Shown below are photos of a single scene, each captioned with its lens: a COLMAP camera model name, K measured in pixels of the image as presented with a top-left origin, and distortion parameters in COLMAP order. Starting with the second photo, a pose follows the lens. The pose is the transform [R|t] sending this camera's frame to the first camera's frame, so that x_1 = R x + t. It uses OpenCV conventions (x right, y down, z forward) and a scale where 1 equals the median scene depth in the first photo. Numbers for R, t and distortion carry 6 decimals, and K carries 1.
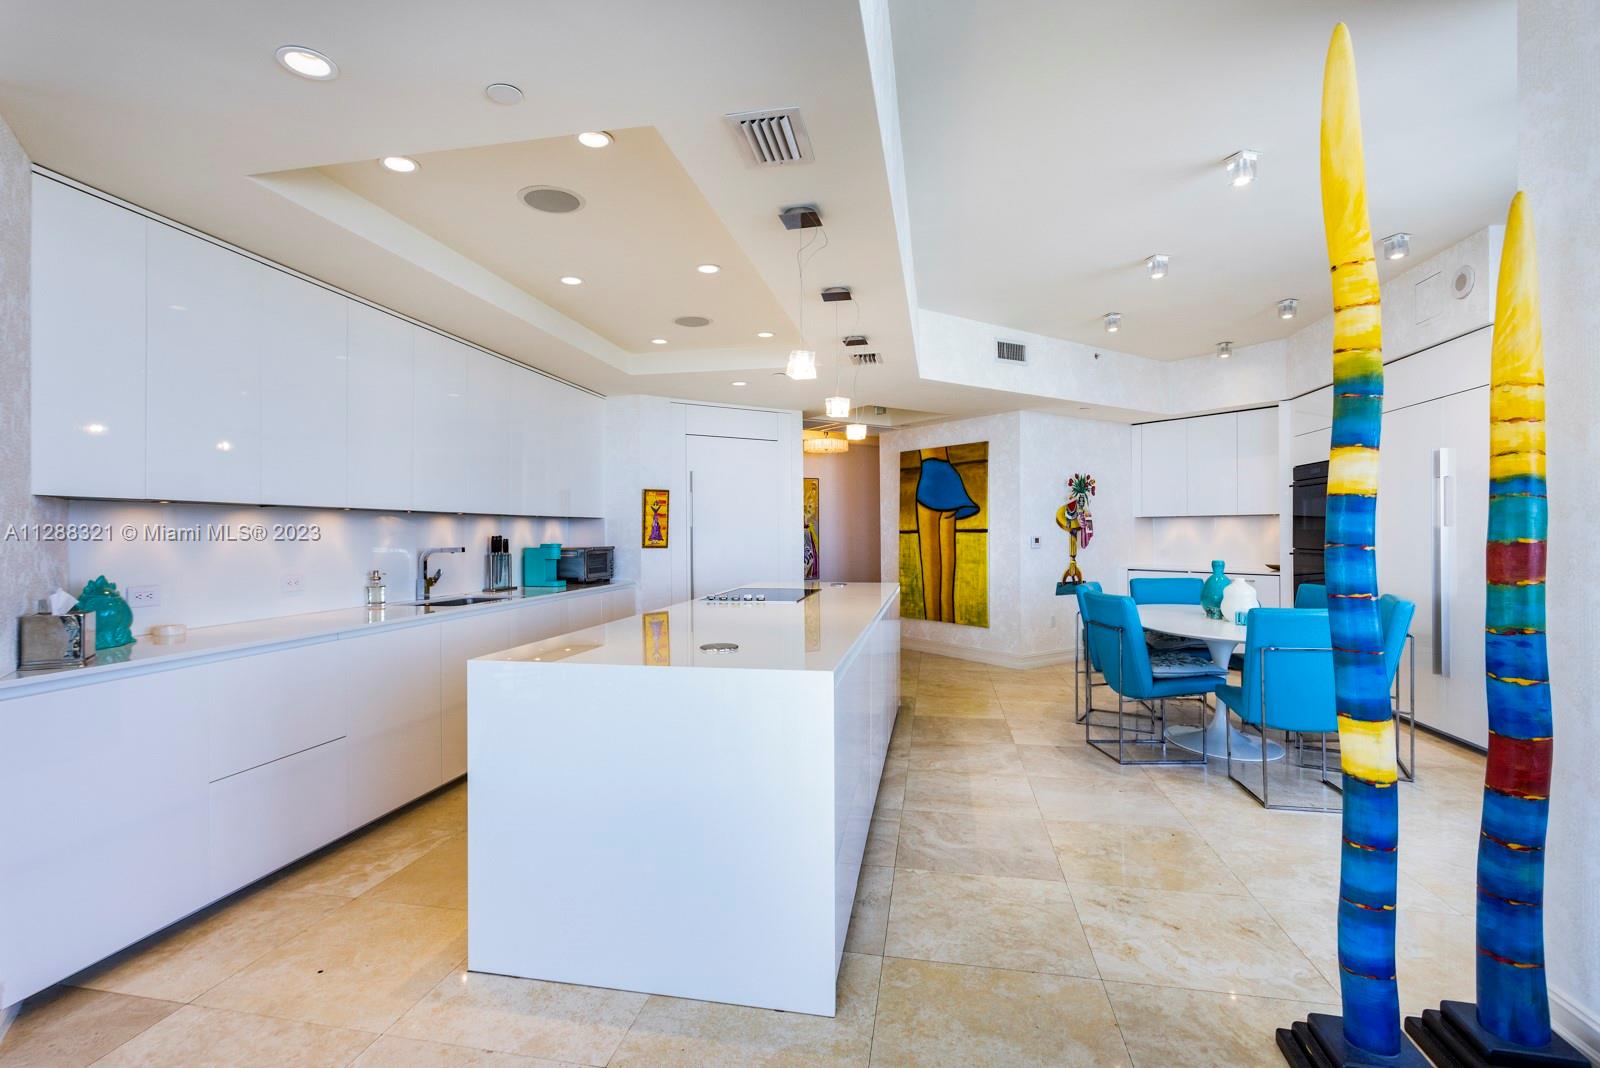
lens RADIAL K [[760.4, 0, 782.5], [0, 760.4, 524.9], [0, 0, 1]] dist [-0.001603, 0.000744]
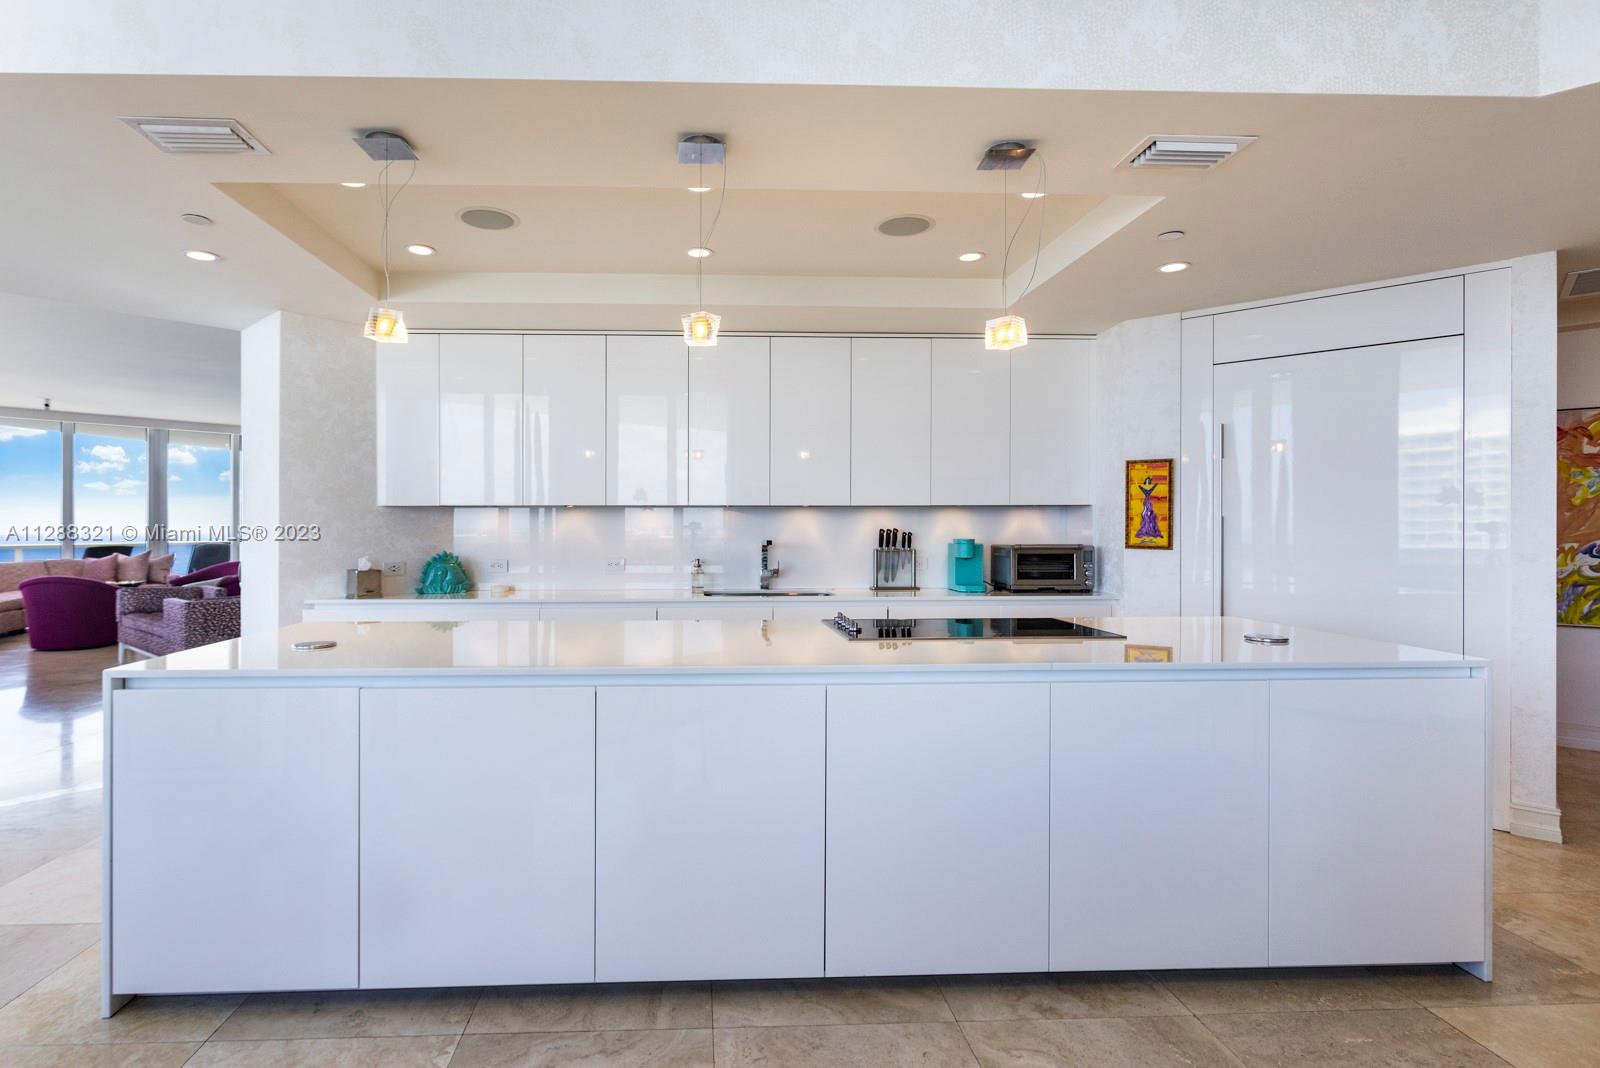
lens RADIAL K [[744.2, 0, 699.0], [0, 744.2, 527.4], [0, 0, 1]] dist [-0.002025, -0.000436]
pose [[0.243185, -0.004238, -0.969971, 0.366060], [0.010160, 0.999947, -0.001822, 0.009230], [0.969927, -0.009412, 0.243215, 0.469446]]
